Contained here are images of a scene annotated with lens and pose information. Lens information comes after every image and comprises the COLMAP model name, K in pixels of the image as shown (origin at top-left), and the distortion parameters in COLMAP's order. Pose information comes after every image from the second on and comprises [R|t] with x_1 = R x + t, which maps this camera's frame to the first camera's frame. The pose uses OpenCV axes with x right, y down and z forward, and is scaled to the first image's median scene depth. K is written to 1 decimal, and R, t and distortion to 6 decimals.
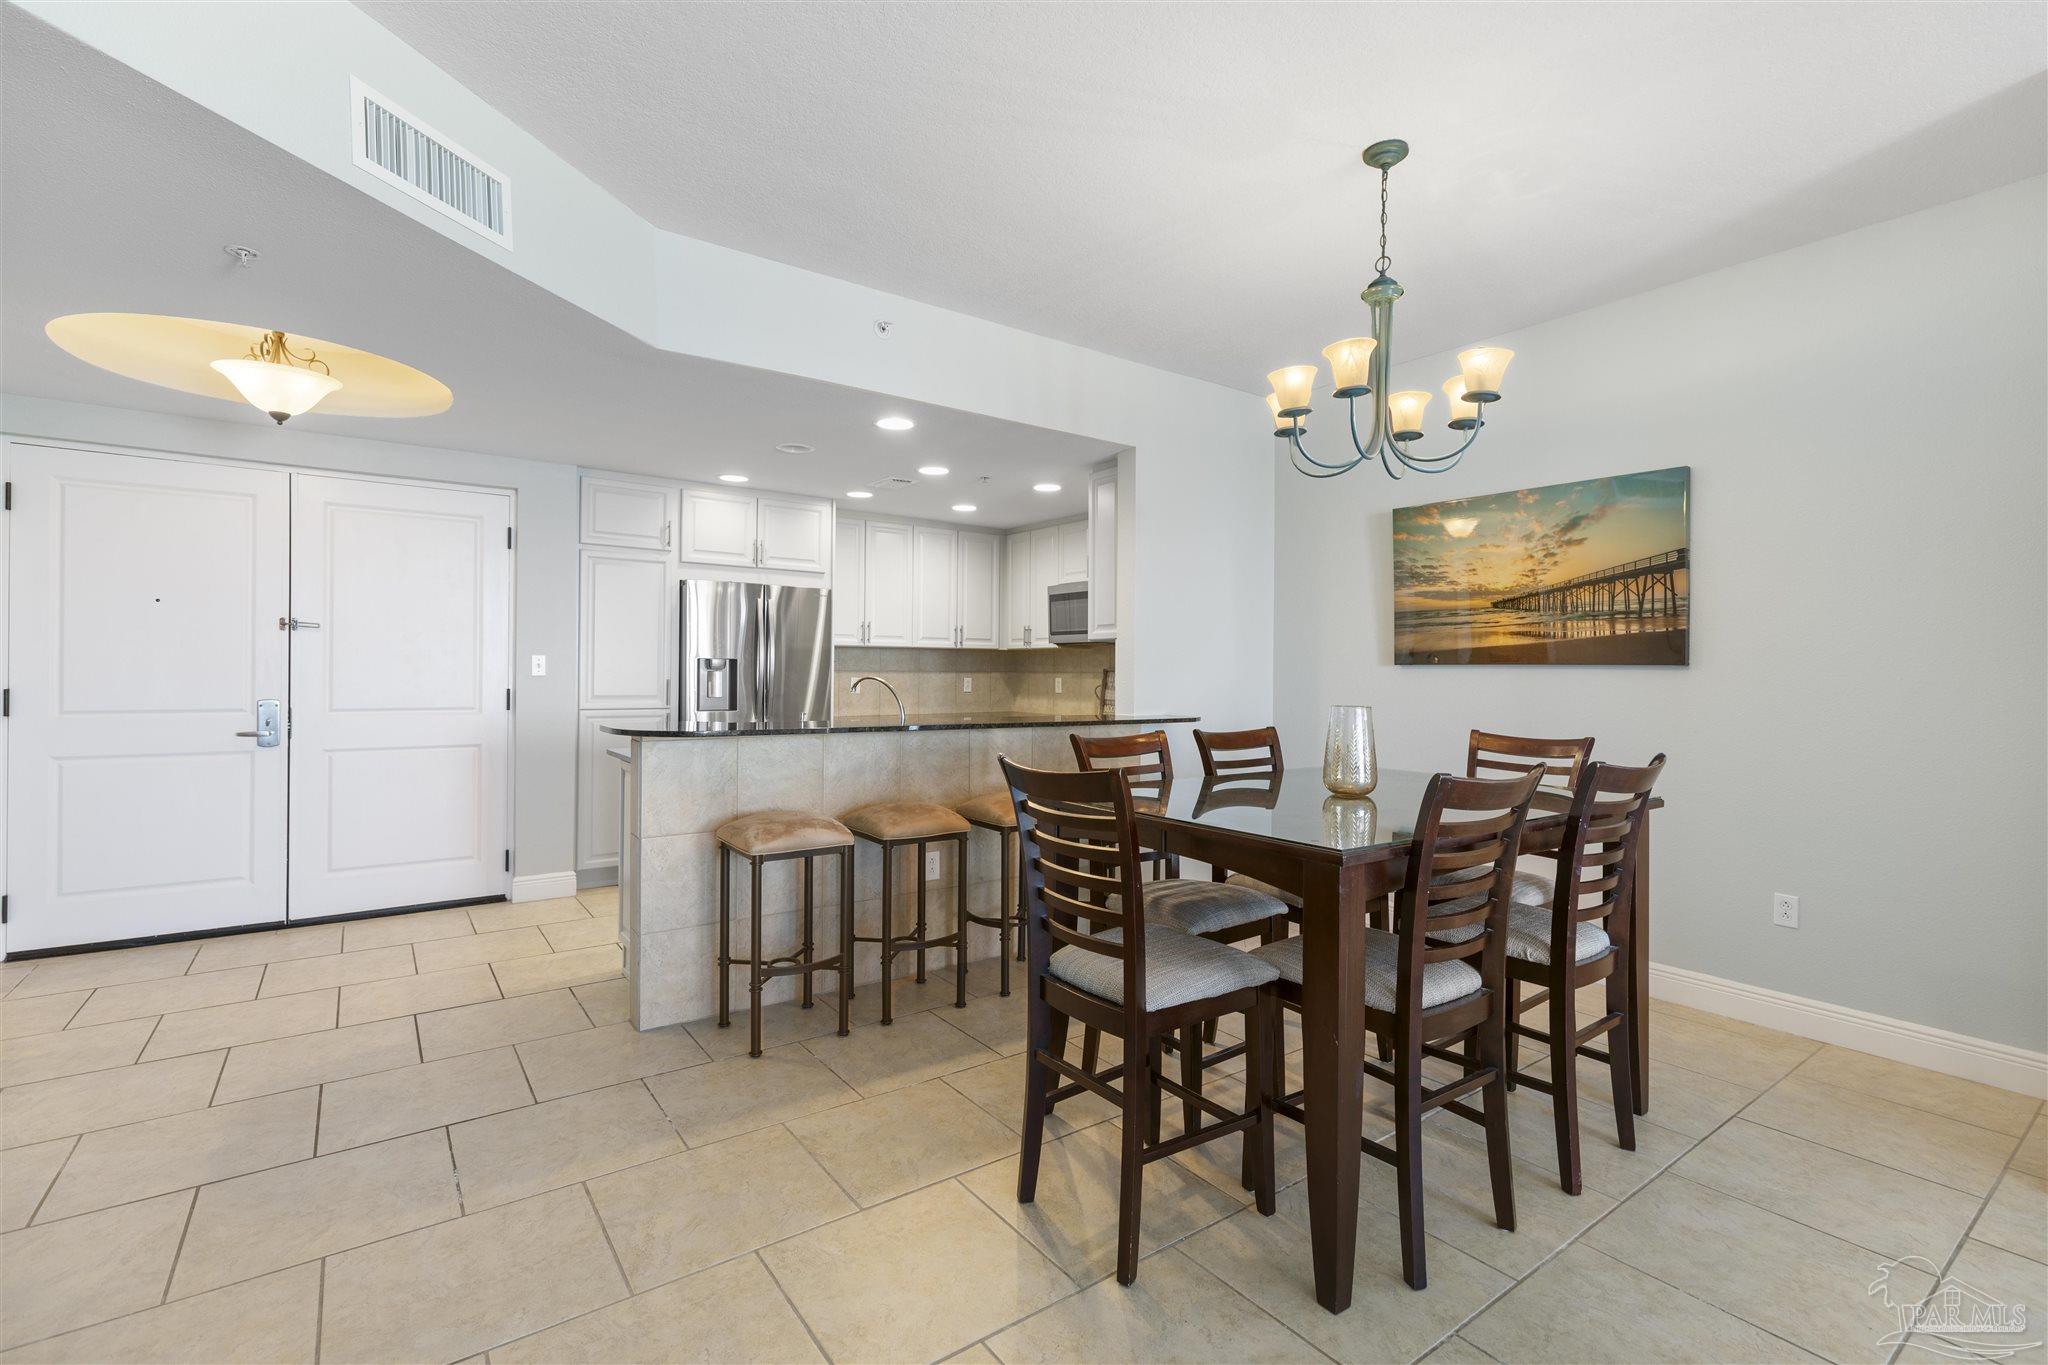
lens RADIAL K [[925.6, 0, 1018.3], [0, 925.6, 677.6], [0, 0, 1]] dist [0.007221, -0.000556]
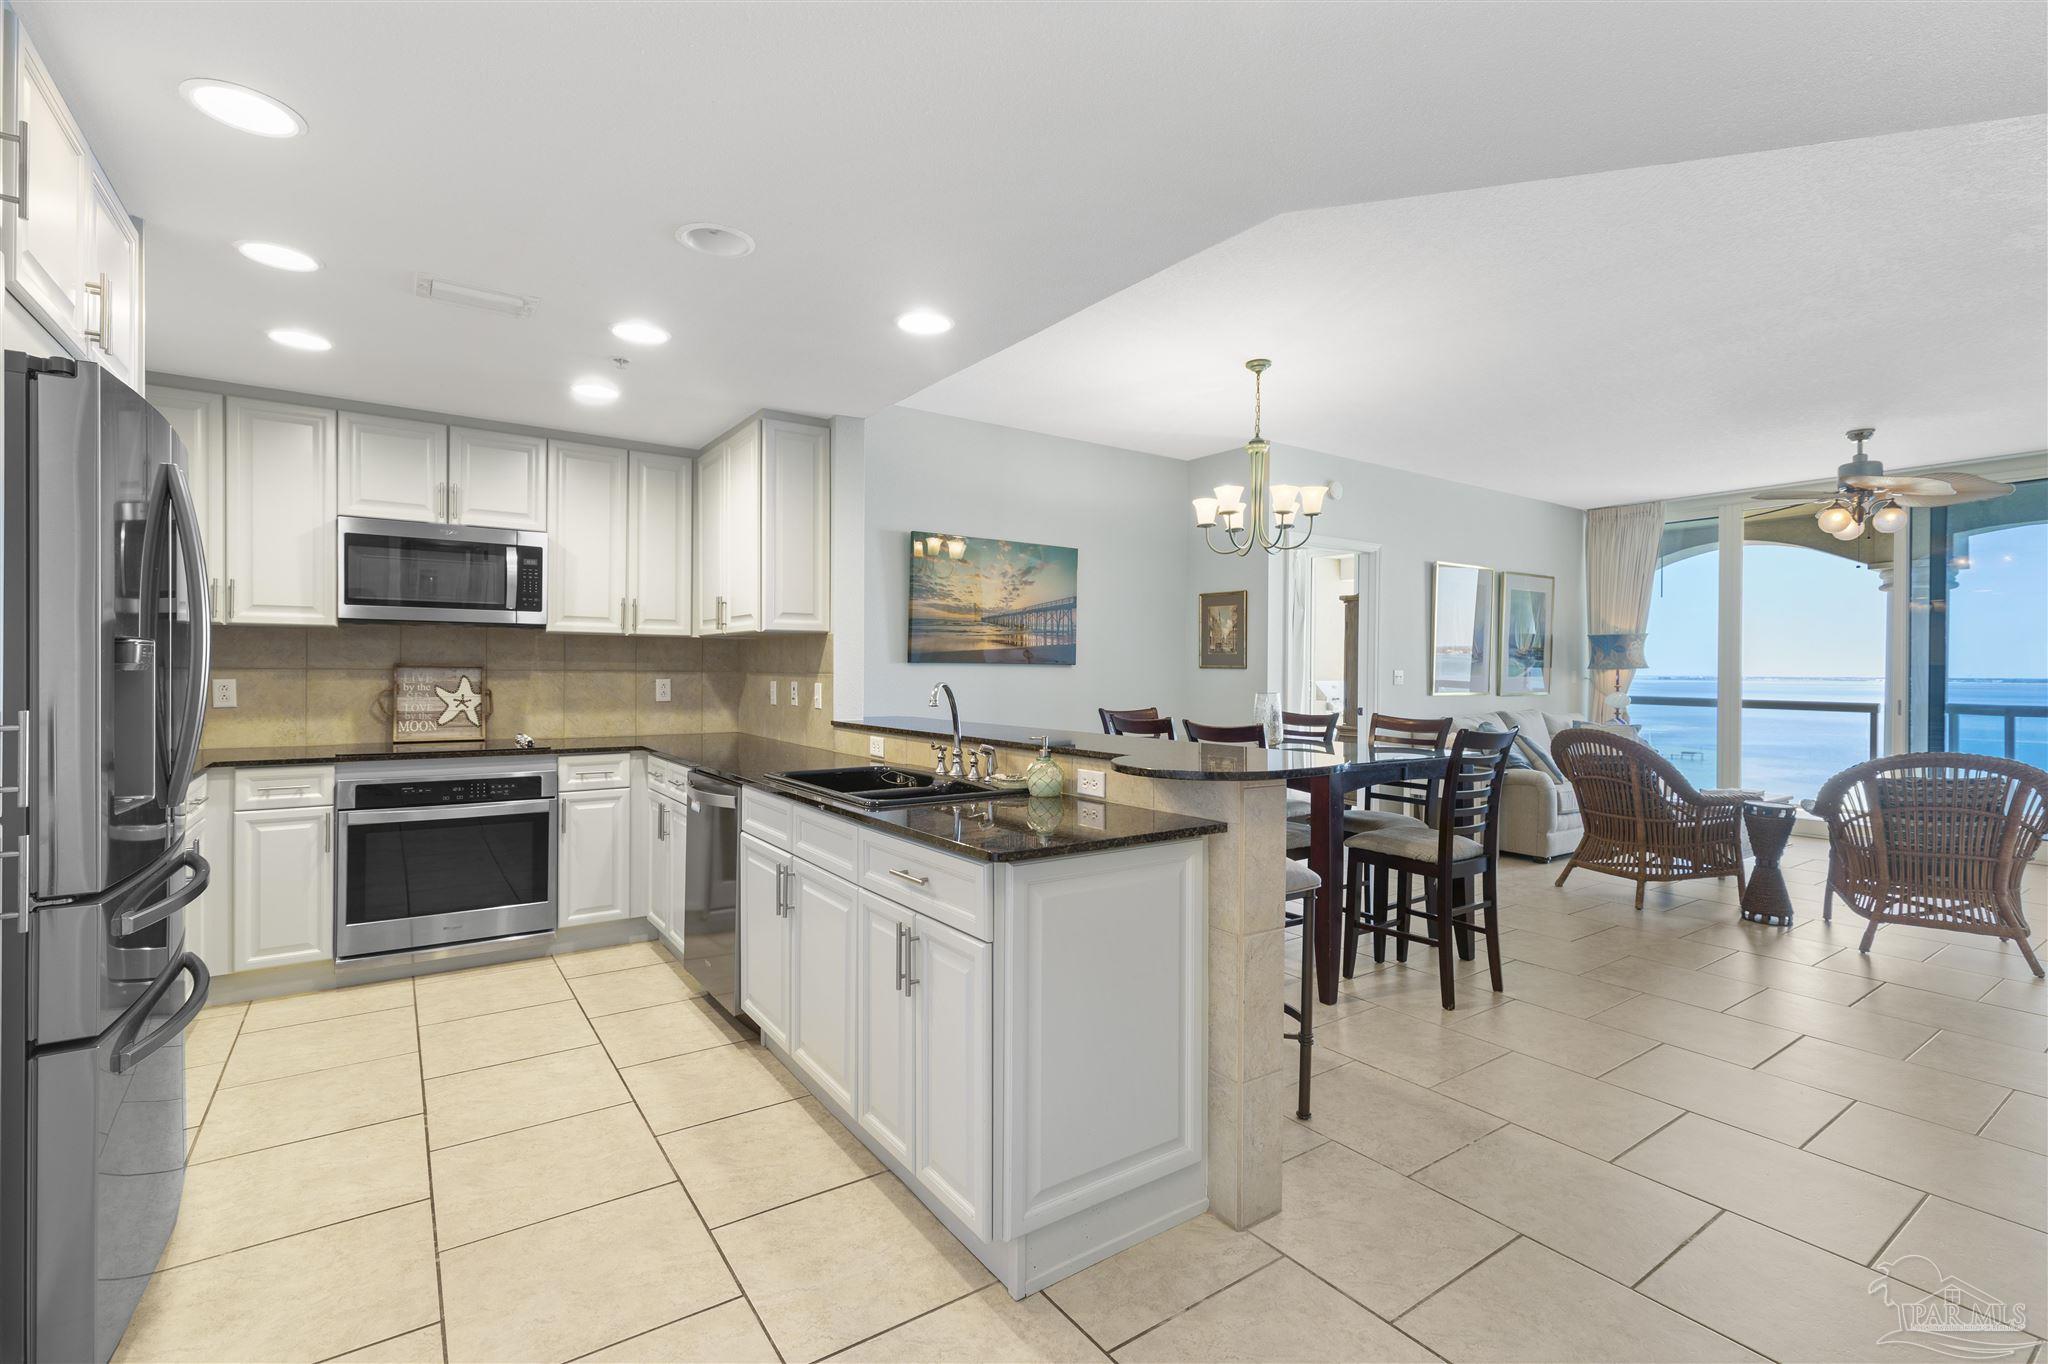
lens RADIAL K [[925.6, 0, 1017.8], [0, 925.6, 674.7], [0, 0, 1]] dist [0.007221, -0.000556]
pose [[0.023206, -0.013585, 0.999638, -0.913034], [0.000517, 0.999908, 0.013577, -0.017214], [-0.999731, 0.000202, 0.023211, 0.985930]]
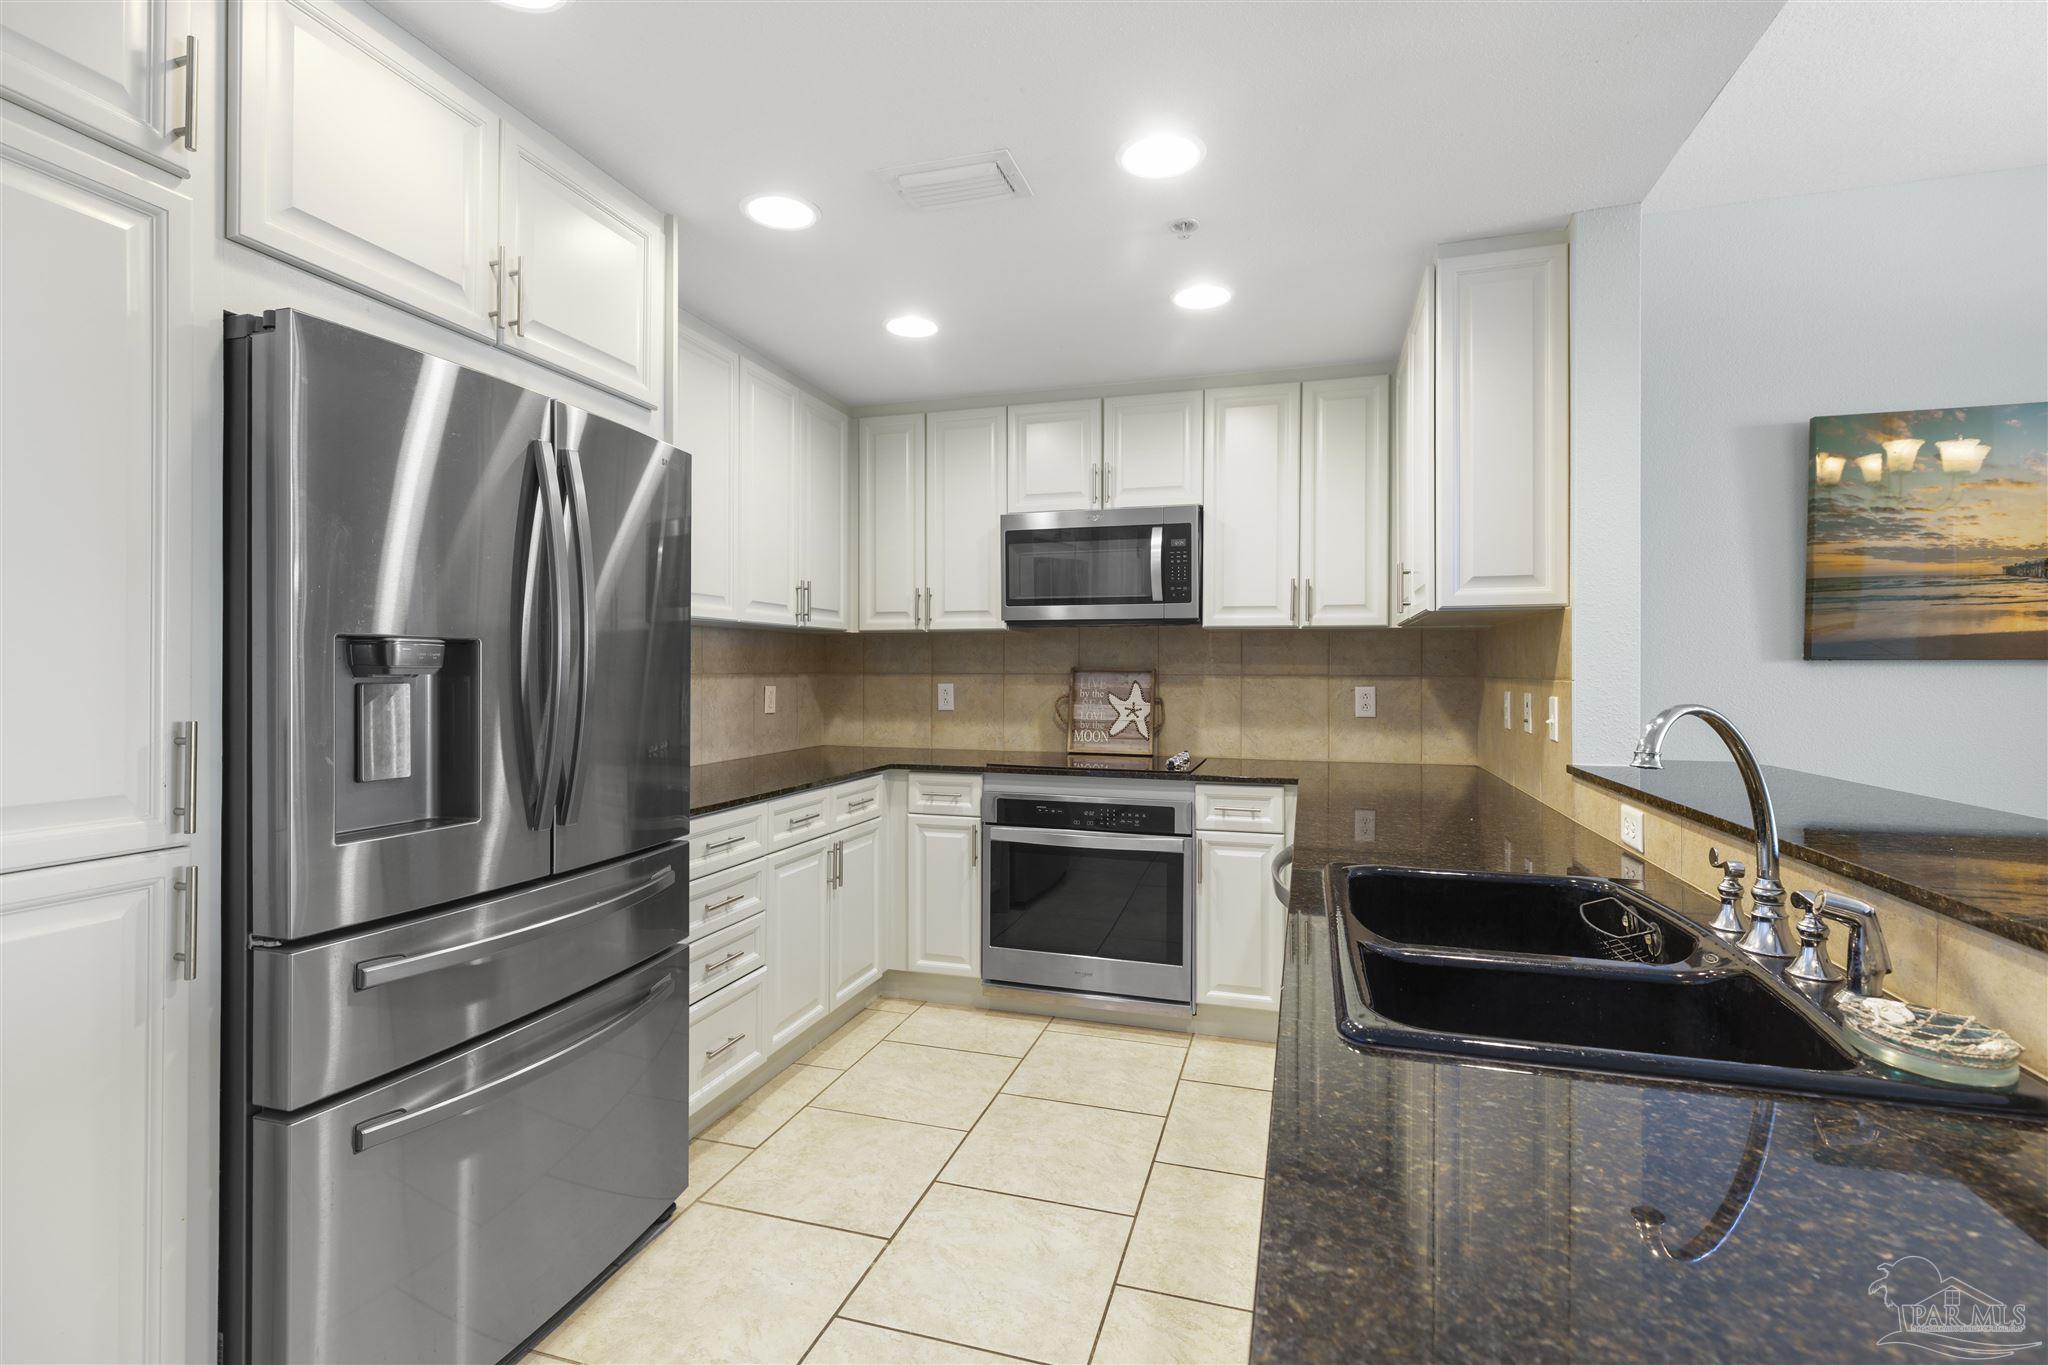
lens RADIAL K [[925.6, 0, 1031.7], [0, 925.6, 673.9], [0, 0, 1]] dist [0.007221, -0.000556]
pose [[0.792869, -0.008321, 0.609335, -0.493532], [0.008514, 0.999960, 0.002576, -0.012427], [-0.609332, 0.003145, 0.792909, 0.963839]]
